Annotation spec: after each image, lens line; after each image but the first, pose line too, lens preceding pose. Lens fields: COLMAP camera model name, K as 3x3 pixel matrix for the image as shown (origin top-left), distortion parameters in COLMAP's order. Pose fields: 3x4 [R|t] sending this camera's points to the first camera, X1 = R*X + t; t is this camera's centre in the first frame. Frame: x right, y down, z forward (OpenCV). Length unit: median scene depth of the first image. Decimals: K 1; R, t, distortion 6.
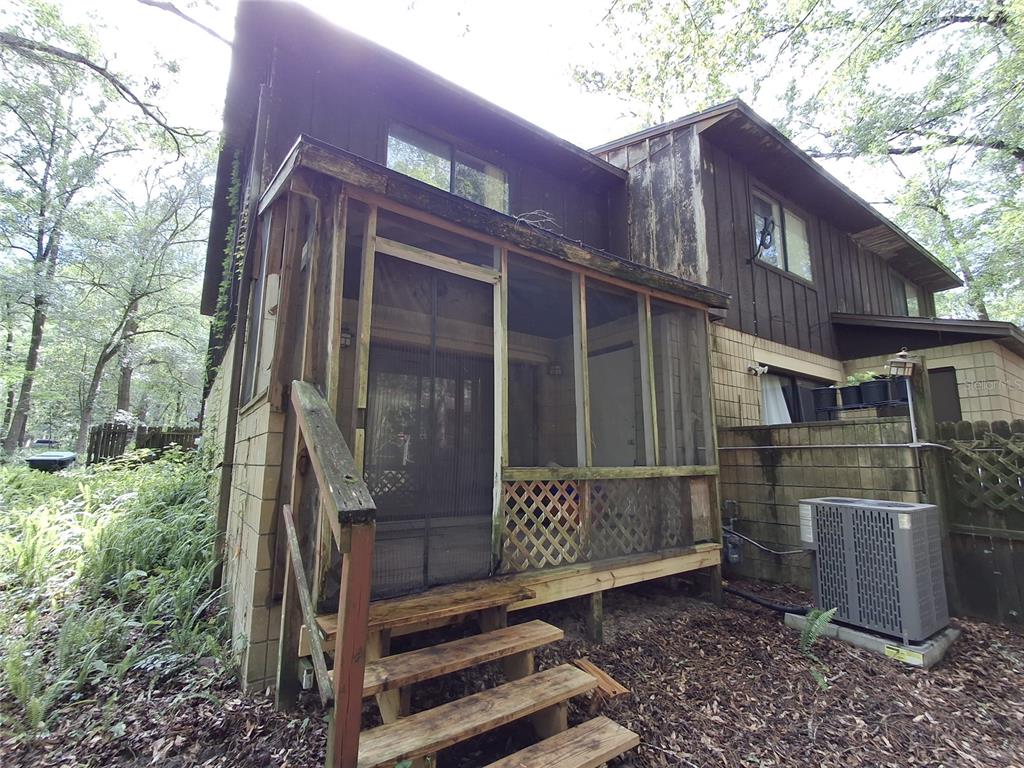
lens RADIAL K [[466.7, 0, 510.0], [0, 466.7, 389.5], [0, 0, 1]] dist [-0.006014, 0.003317]
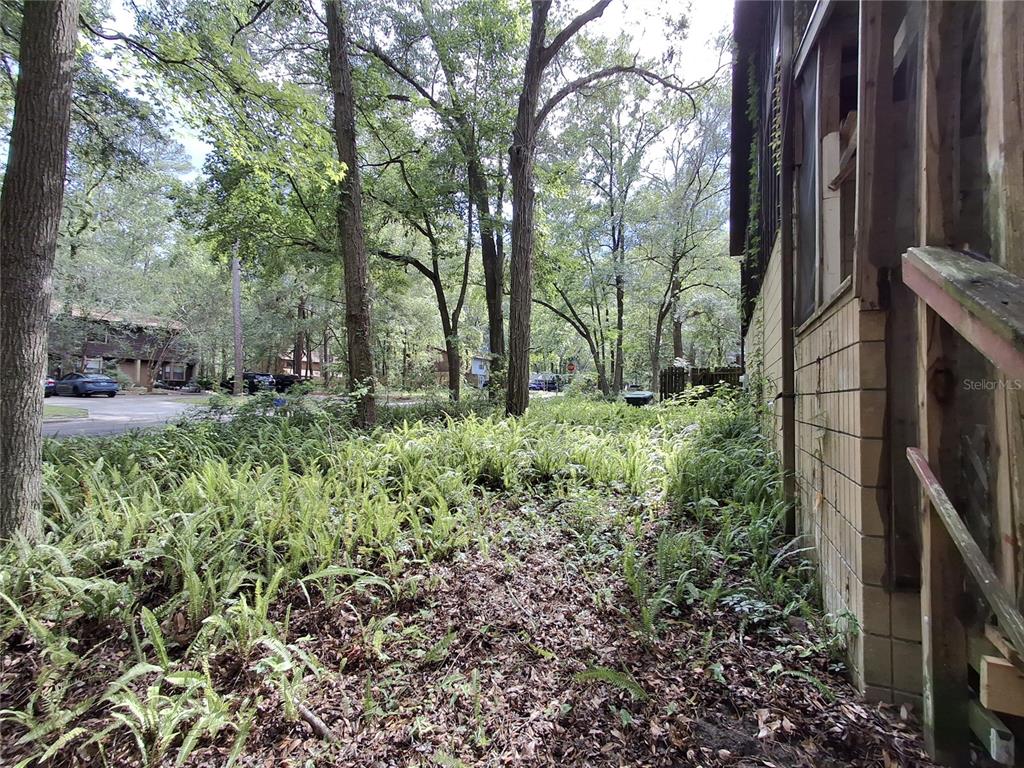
lens RADIAL K [[466.7, 0, 510.0], [0, 466.7, 389.5], [0, 0, 1]] dist [-0.006014, 0.003317]
pose [[0.503220, -0.019870, -0.863930, -0.079049], [0.130439, 0.990028, 0.053207, 0.024507], [0.854257, -0.139465, 0.500793, 0.086576]]
